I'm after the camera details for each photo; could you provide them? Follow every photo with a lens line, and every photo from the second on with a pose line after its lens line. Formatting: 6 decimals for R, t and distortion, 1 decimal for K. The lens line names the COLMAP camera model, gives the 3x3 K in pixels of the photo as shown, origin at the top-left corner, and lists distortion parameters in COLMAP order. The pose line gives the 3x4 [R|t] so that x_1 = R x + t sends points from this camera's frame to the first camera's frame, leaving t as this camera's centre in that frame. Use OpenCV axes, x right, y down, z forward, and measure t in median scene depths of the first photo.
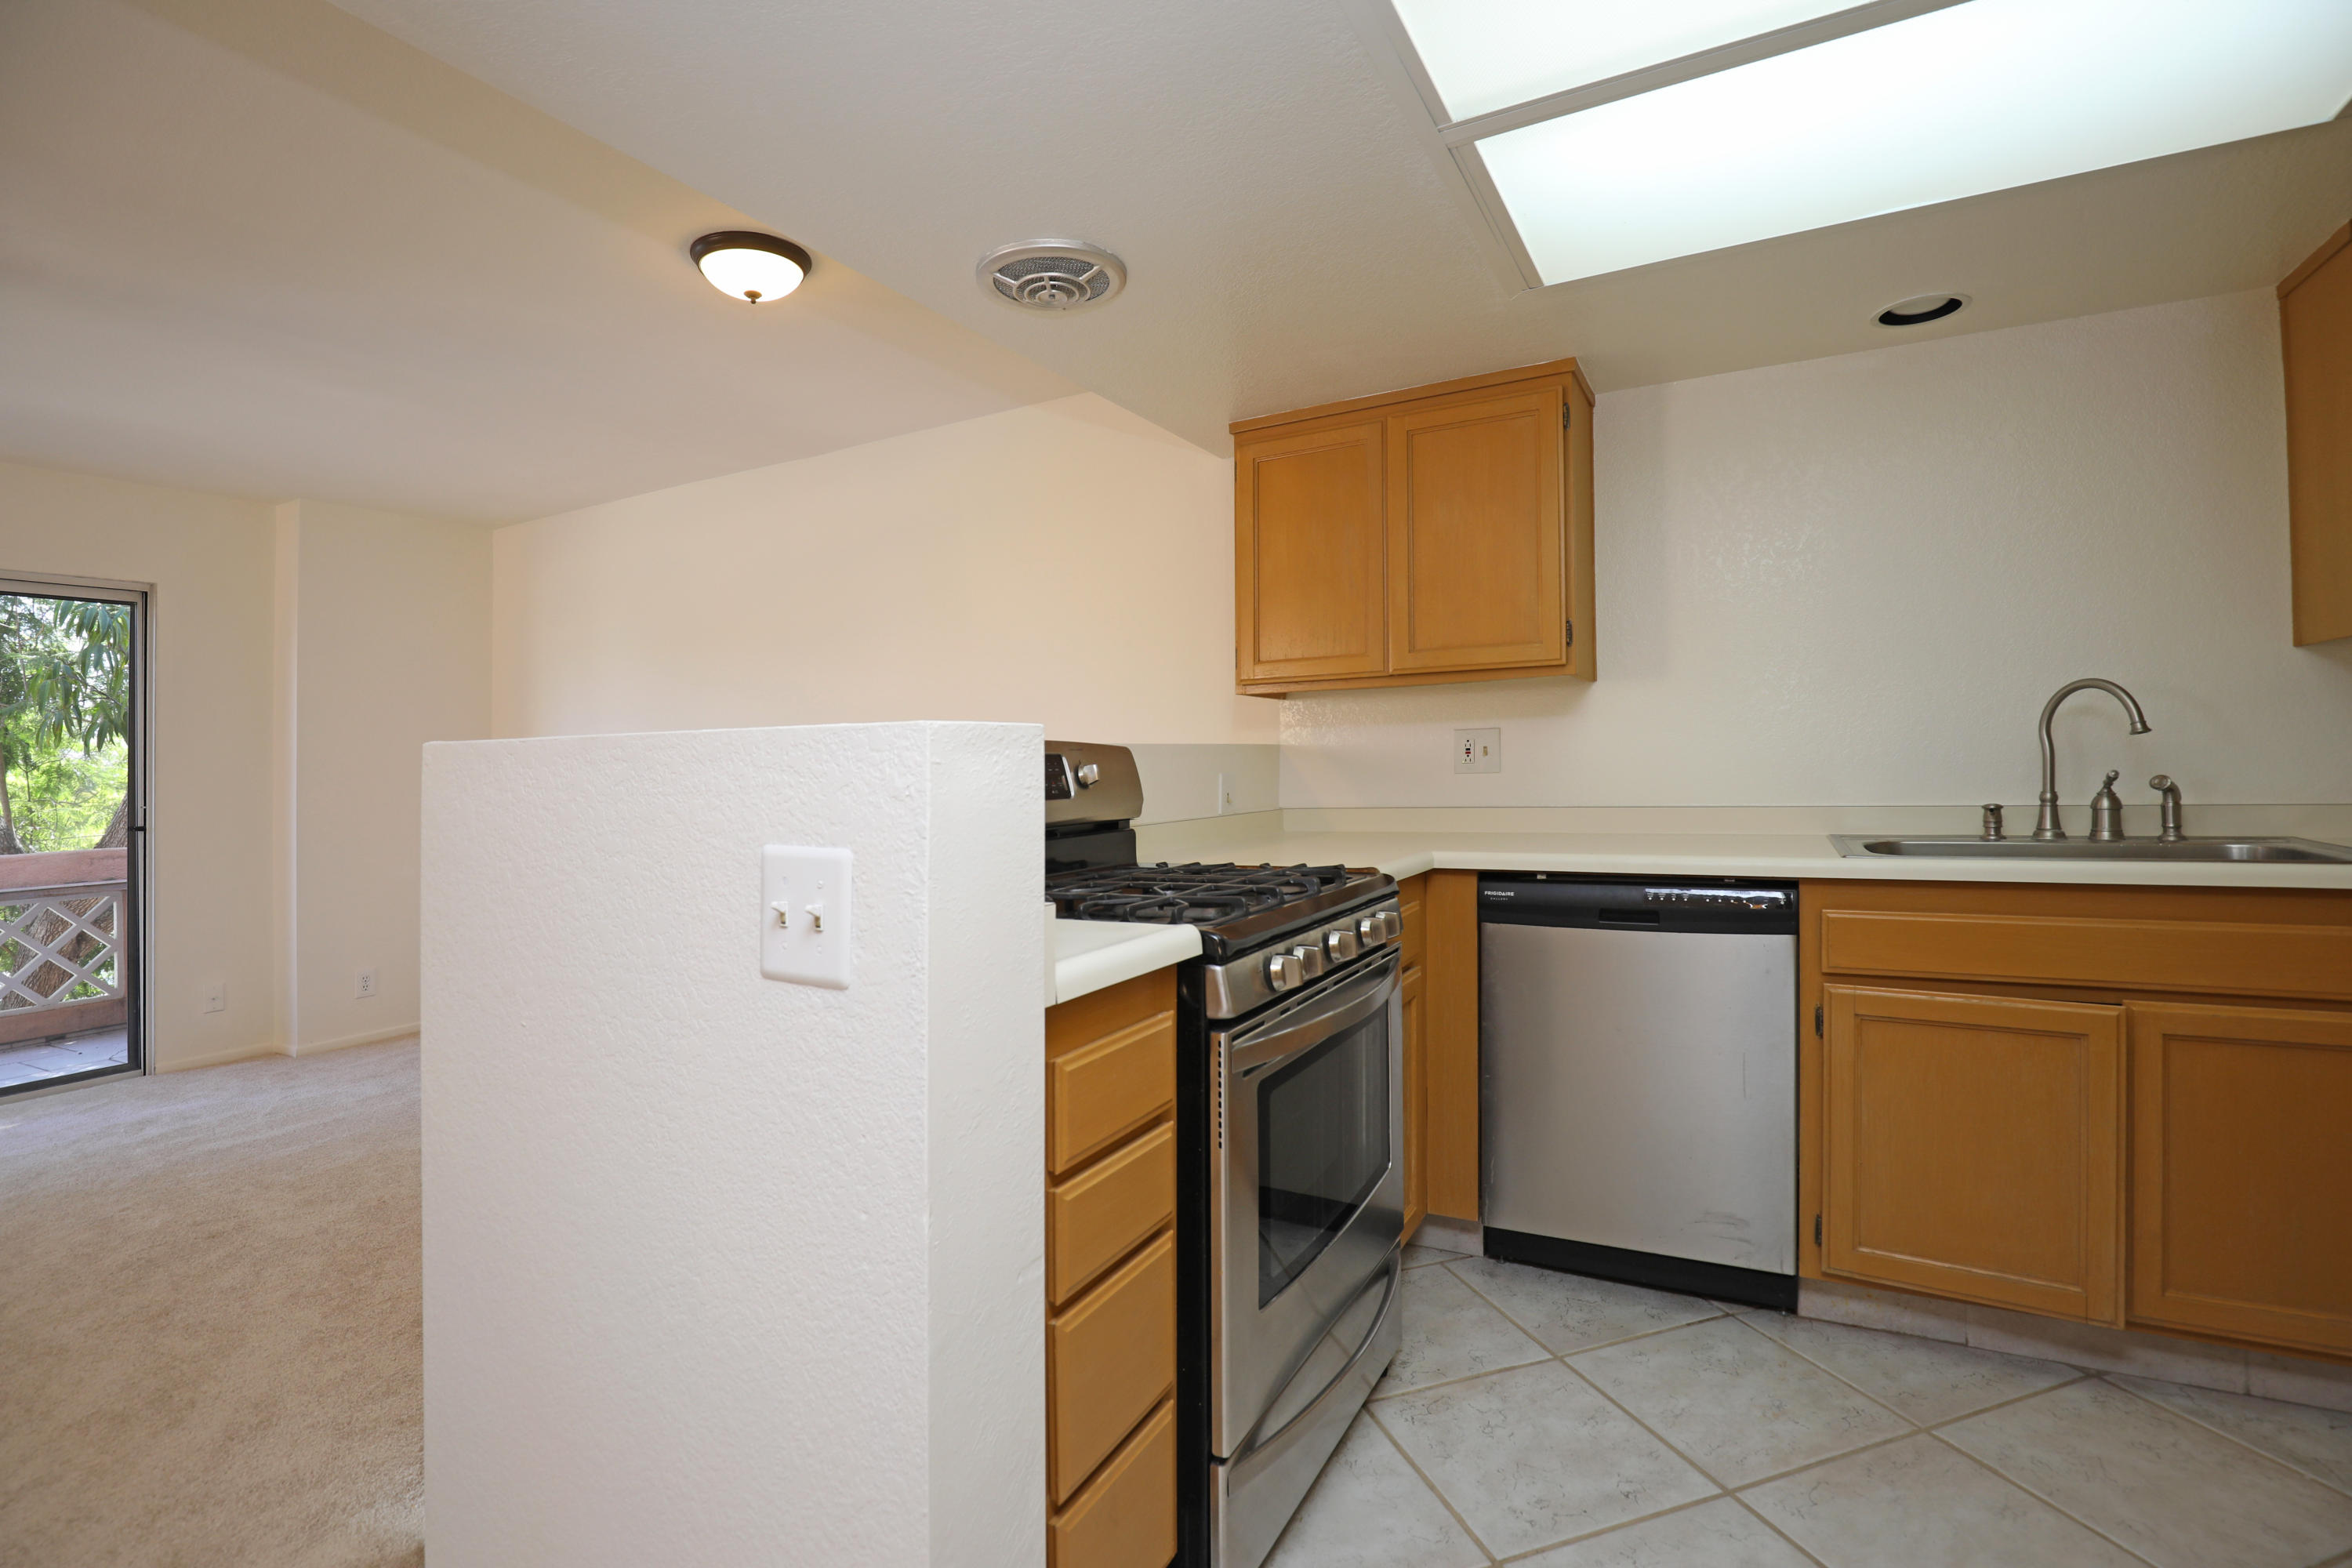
lens RADIAL K [[1085.0, 0, 1191.1], [0, 1085.0, 733.9], [0, 0, 1]] dist [0.000763, 0.000287]
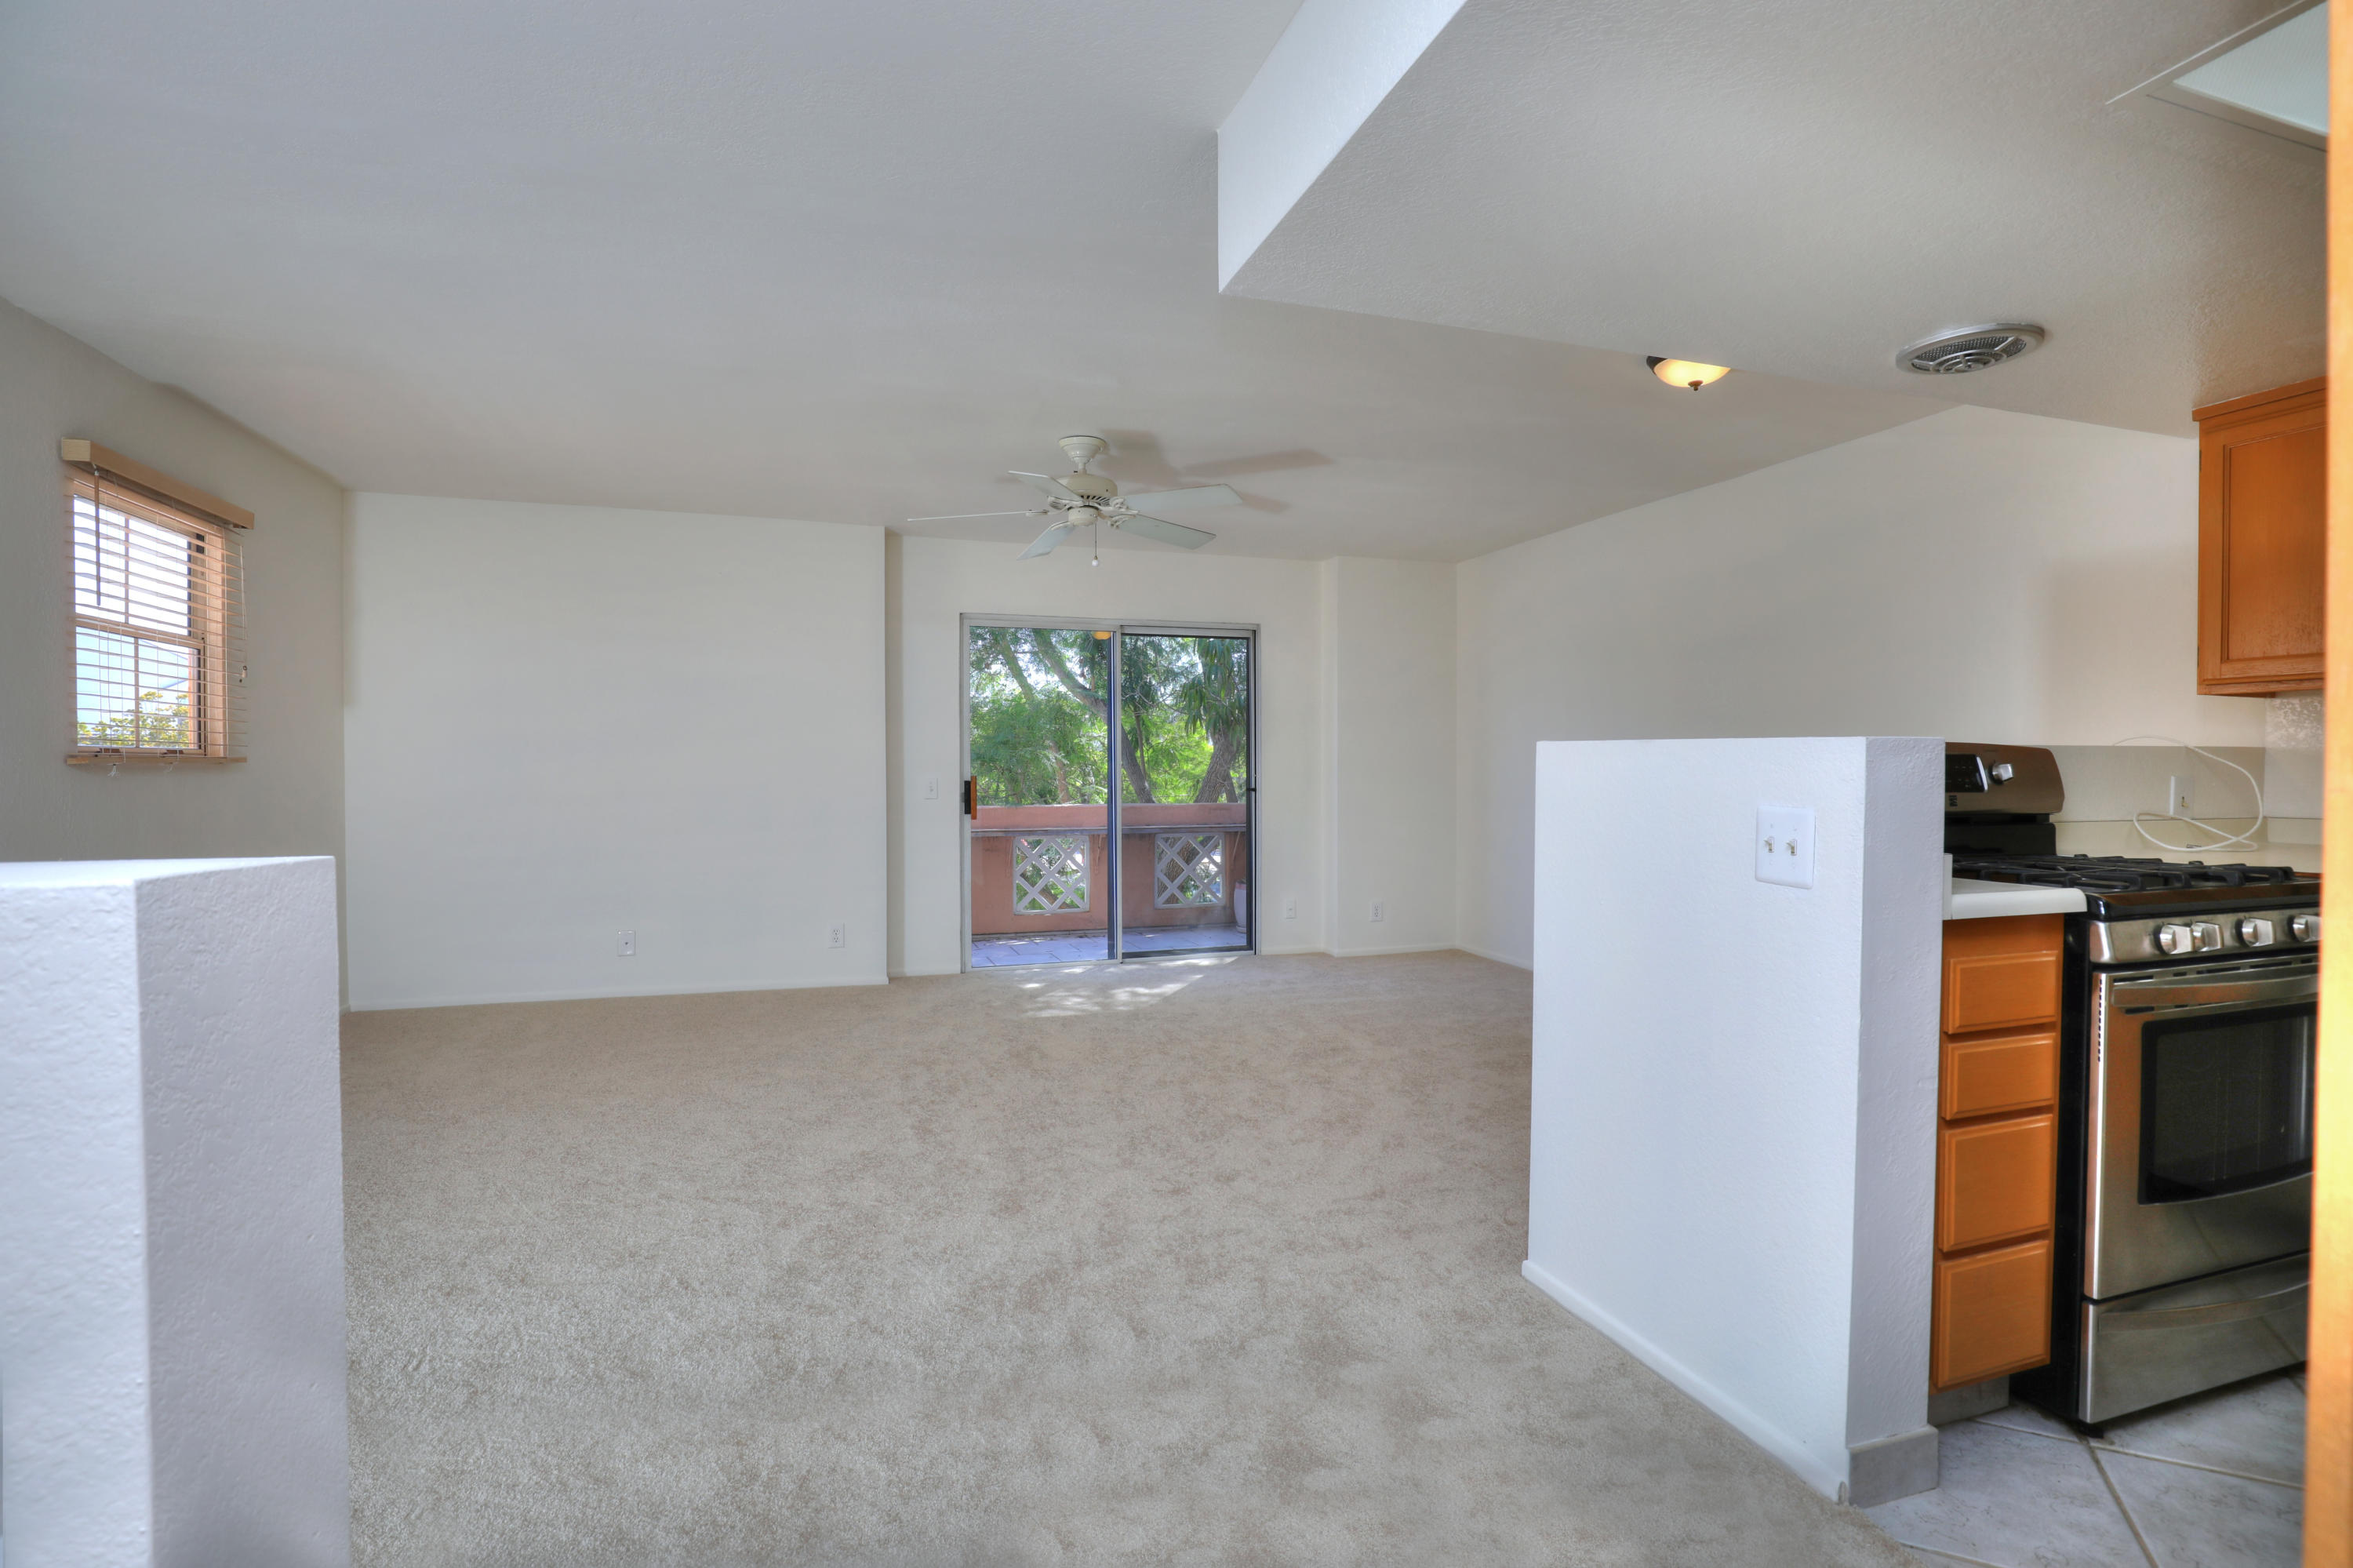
lens RADIAL K [[1134.7, 0, 1183.4], [0, 1134.7, 740.0], [0, 0, 1]] dist [-0.036136, 0.000434]
pose [[0.723823, 0.012181, -0.689878, 0.094286], [-0.001292, 0.999866, 0.016299, -0.016182], [0.689985, -0.010906, 0.723742, -0.479861]]
